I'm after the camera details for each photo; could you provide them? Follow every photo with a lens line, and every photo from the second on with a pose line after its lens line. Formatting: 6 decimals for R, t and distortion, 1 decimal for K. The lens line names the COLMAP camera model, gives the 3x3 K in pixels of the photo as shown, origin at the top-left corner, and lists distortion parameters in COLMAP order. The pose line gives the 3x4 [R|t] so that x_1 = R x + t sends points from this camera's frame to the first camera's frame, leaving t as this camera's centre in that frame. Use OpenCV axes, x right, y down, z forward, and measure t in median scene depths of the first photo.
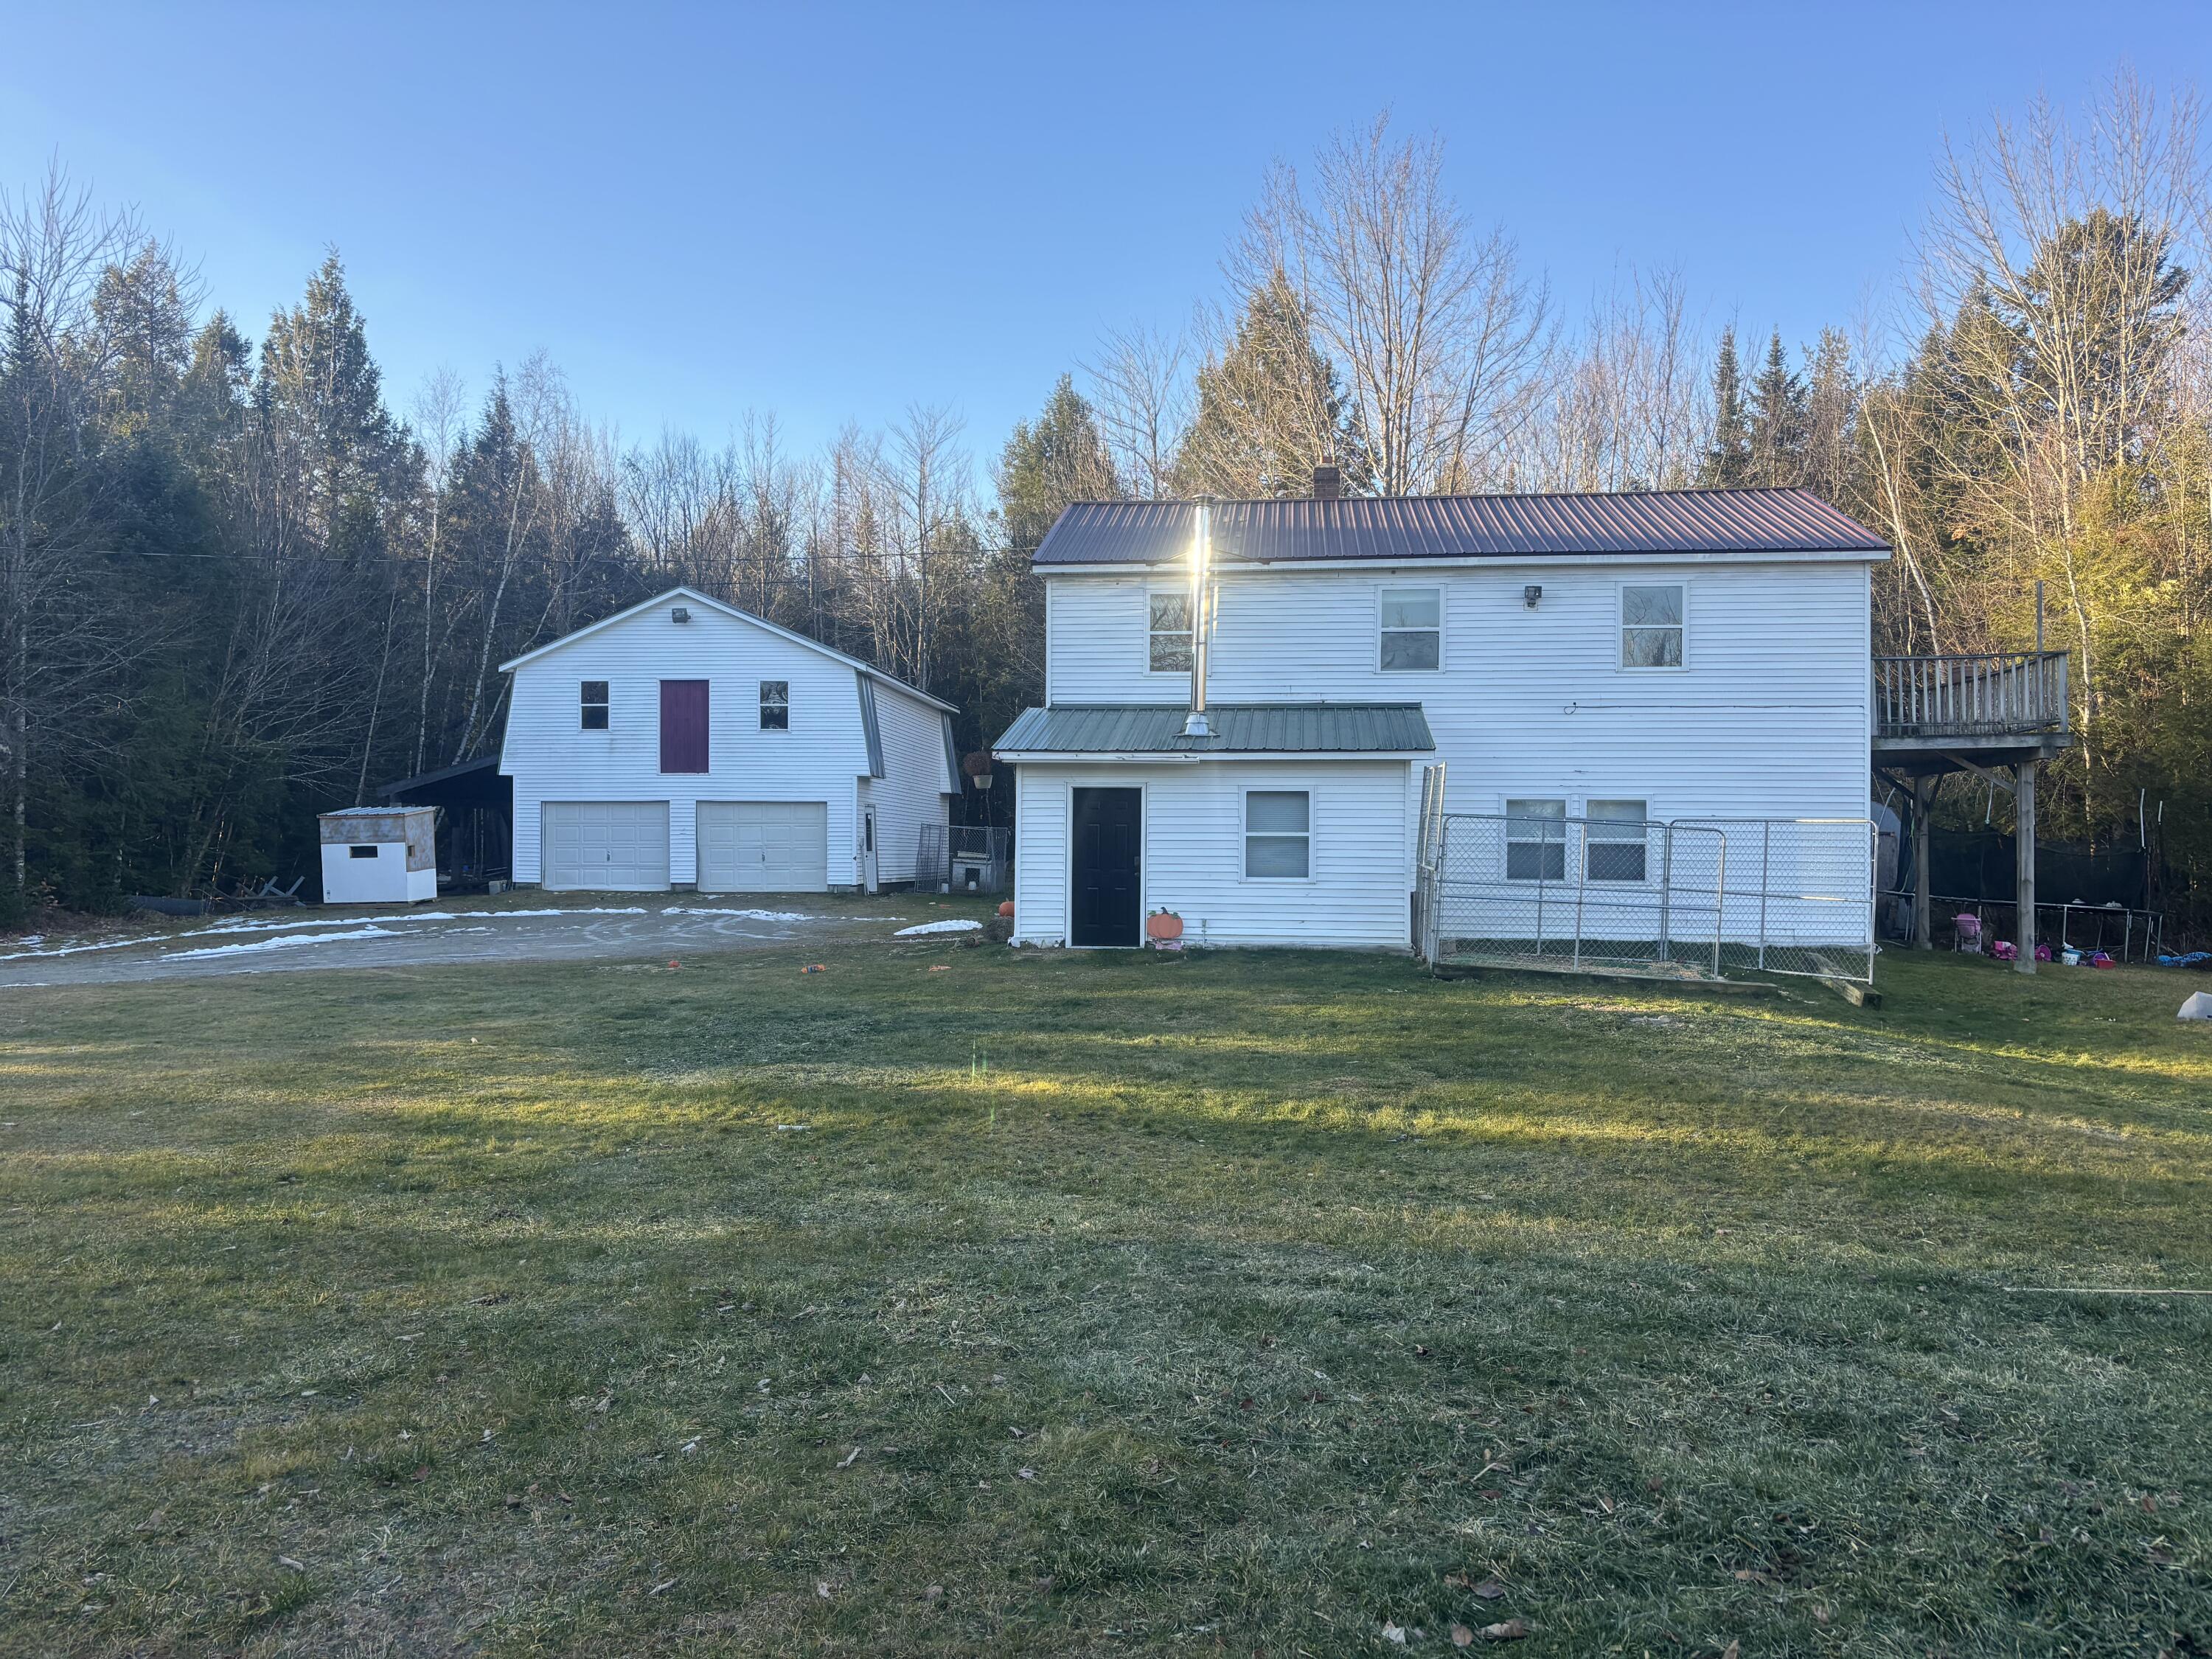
lens RADIAL K [[1622.9, 0, 1106.0], [0, 1622.9, 829.5], [0, 0, 1]] dist [0.010221, 0.005016]
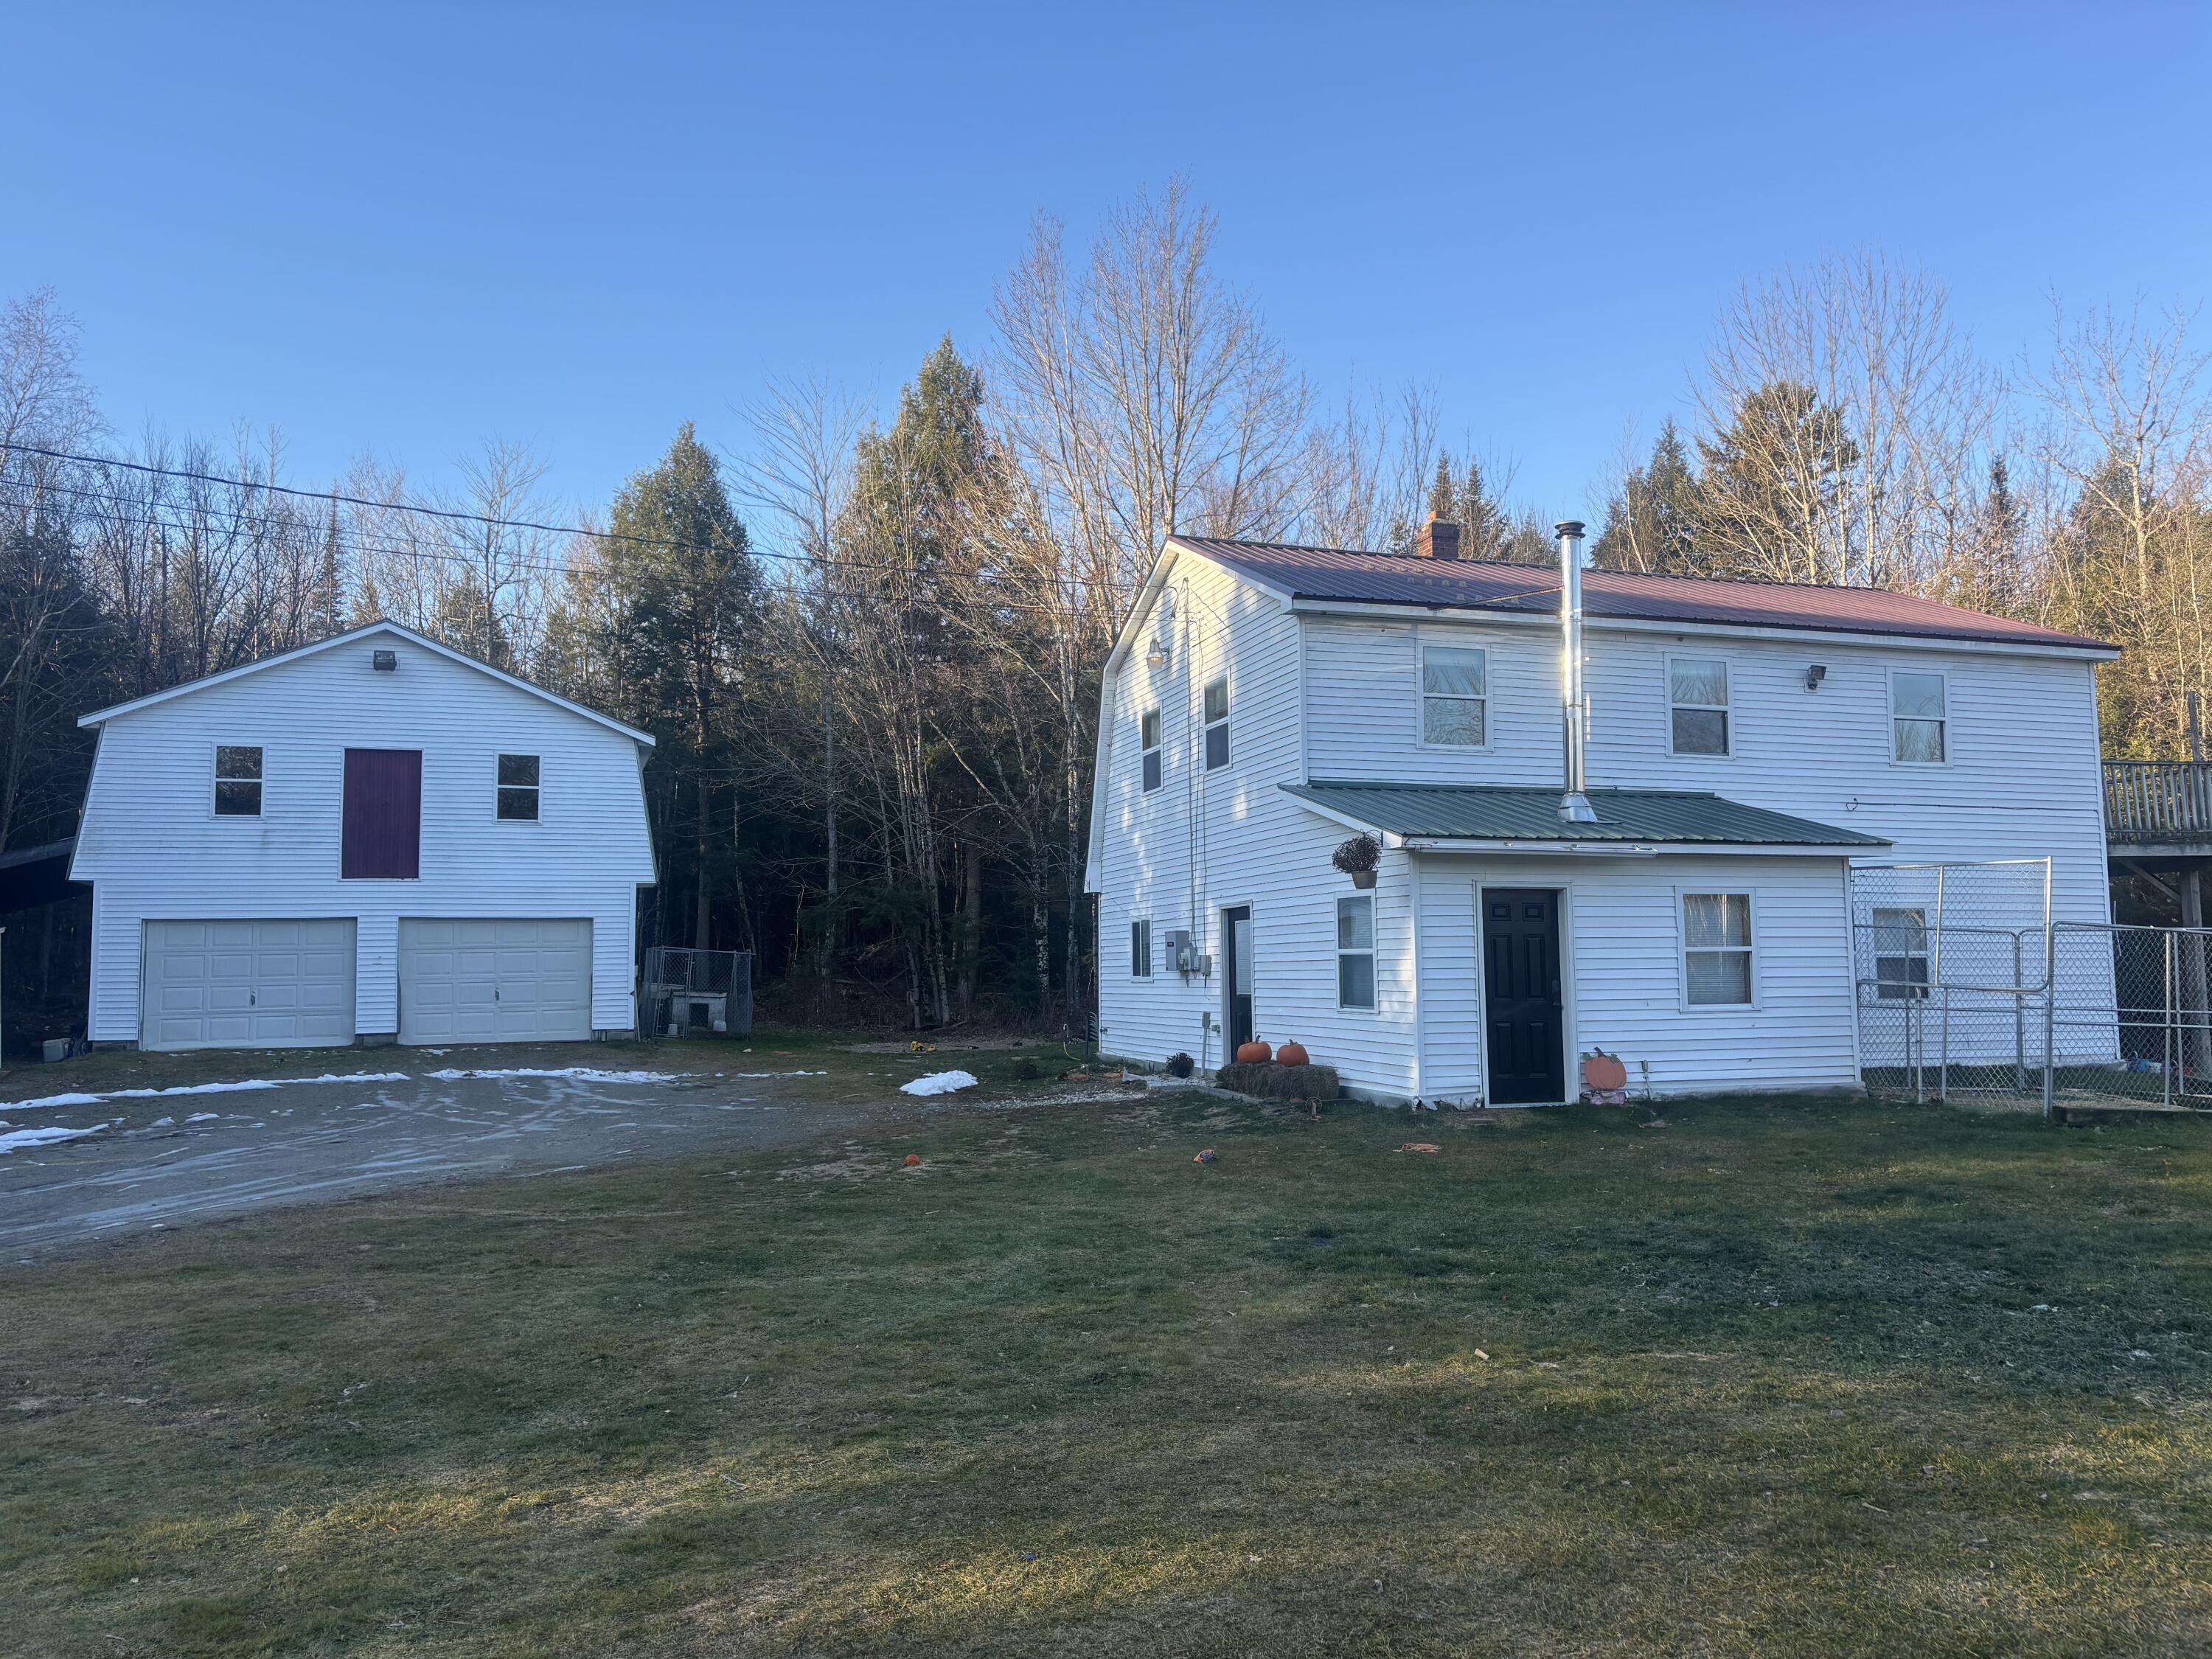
lens RADIAL K [[1622.9, 0, 1106.0], [0, 1622.9, 829.5], [0, 0, 1]] dist [0.010221, 0.005016]
pose [[0.910159, 0.021047, 0.413724, -0.320688], [0.010782, 0.997167, -0.074446, 0.000248], [-0.414119, 0.072218, 0.907353, 0.261089]]
